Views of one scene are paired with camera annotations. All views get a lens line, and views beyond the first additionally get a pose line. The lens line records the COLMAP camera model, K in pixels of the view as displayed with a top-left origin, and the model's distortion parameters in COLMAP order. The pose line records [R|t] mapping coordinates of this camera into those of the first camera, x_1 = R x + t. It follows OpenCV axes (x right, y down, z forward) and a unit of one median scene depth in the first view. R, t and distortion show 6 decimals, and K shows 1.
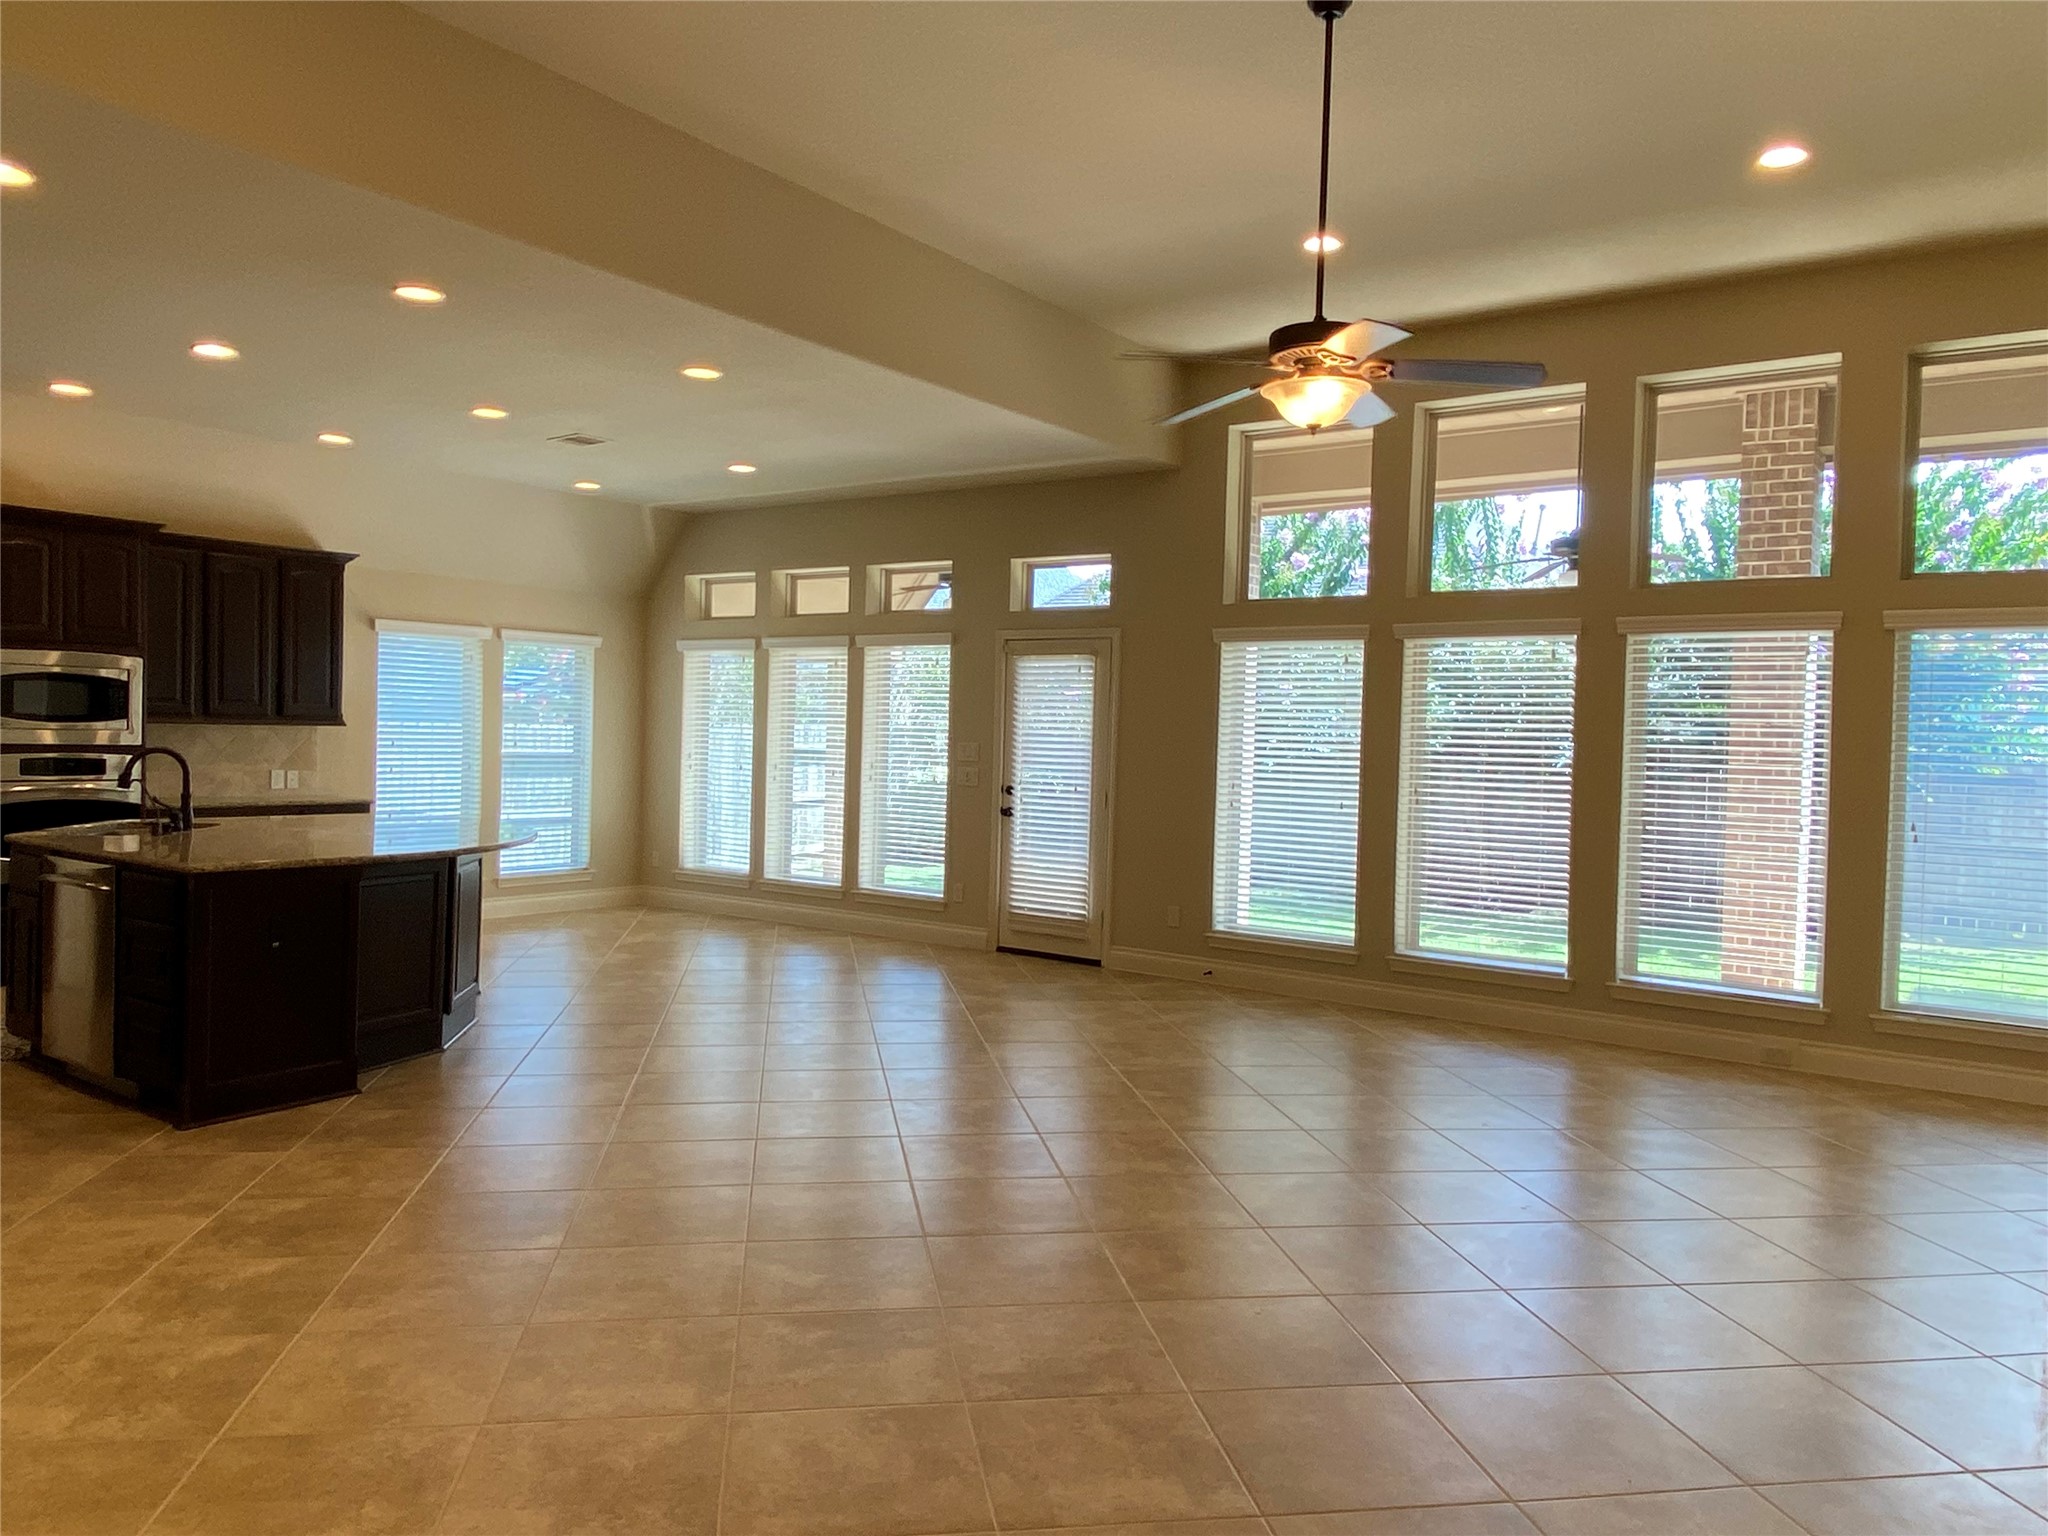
lens RADIAL K [[1428.7, 0, 1024.4], [0, 1428.7, 758.4], [0, 0, 1]] dist [0.099839, -0.128765]
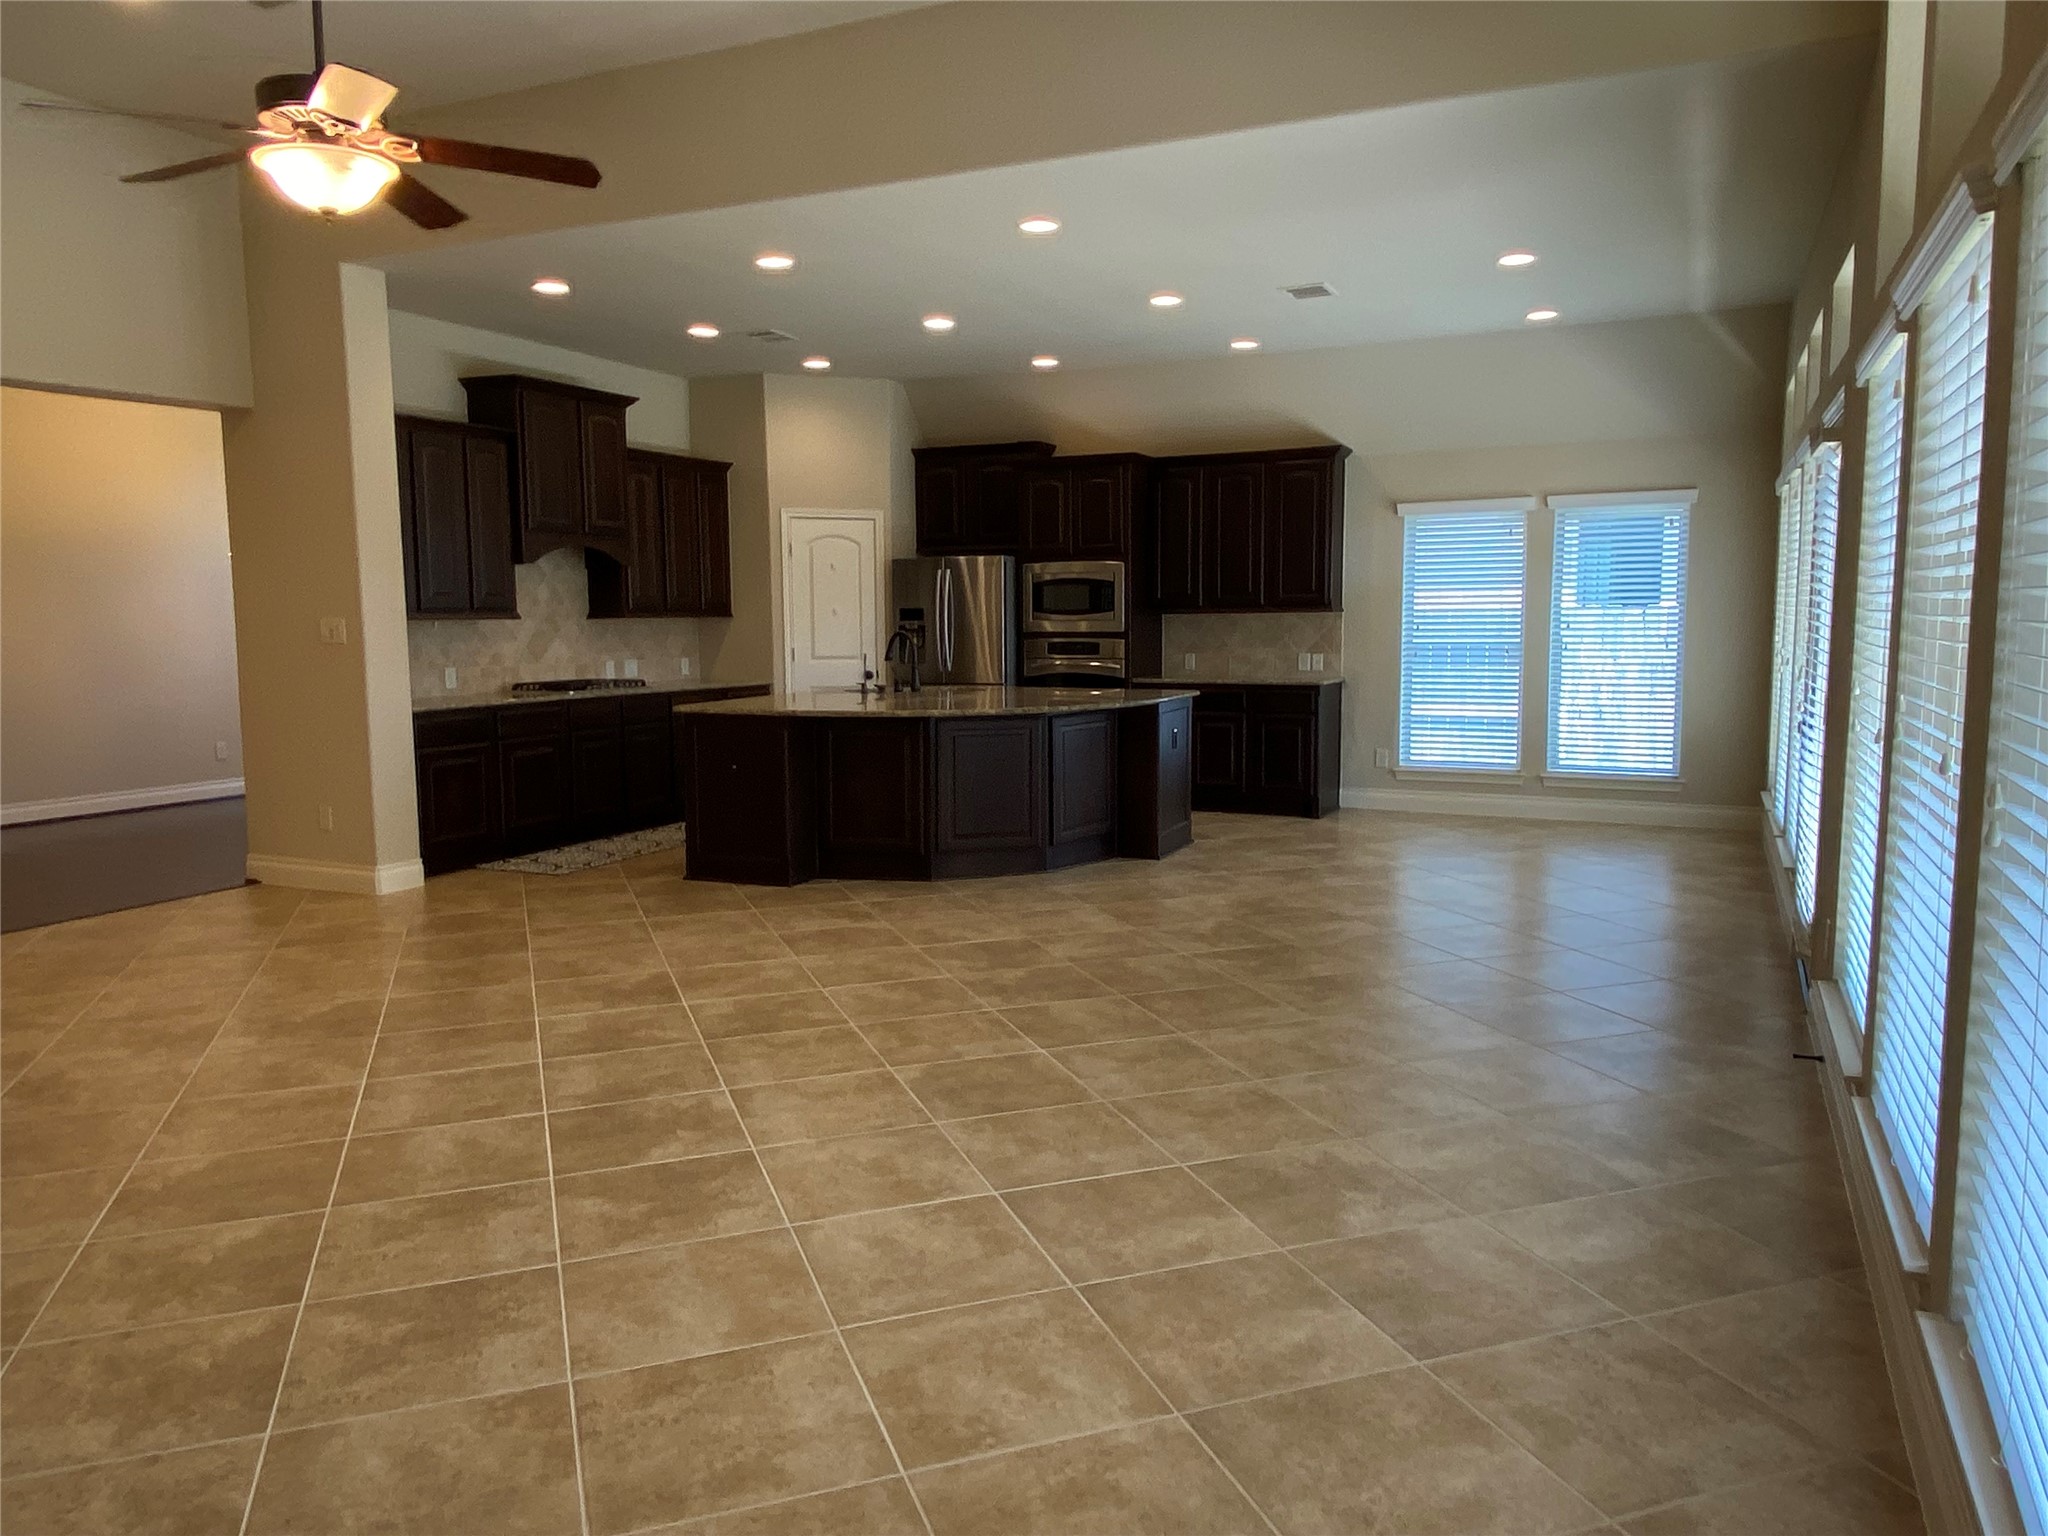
lens RADIAL K [[1428.7, 0, 1024.4], [0, 1428.7, 758.4], [0, 0, 1]] dist [0.099839, -0.128765]
pose [[0.187194, 0.073971, -0.979534, 0.608734], [-0.005631, 0.997225, 0.074231, 0.009167], [0.982307, -0.008380, 0.187091, 0.676872]]
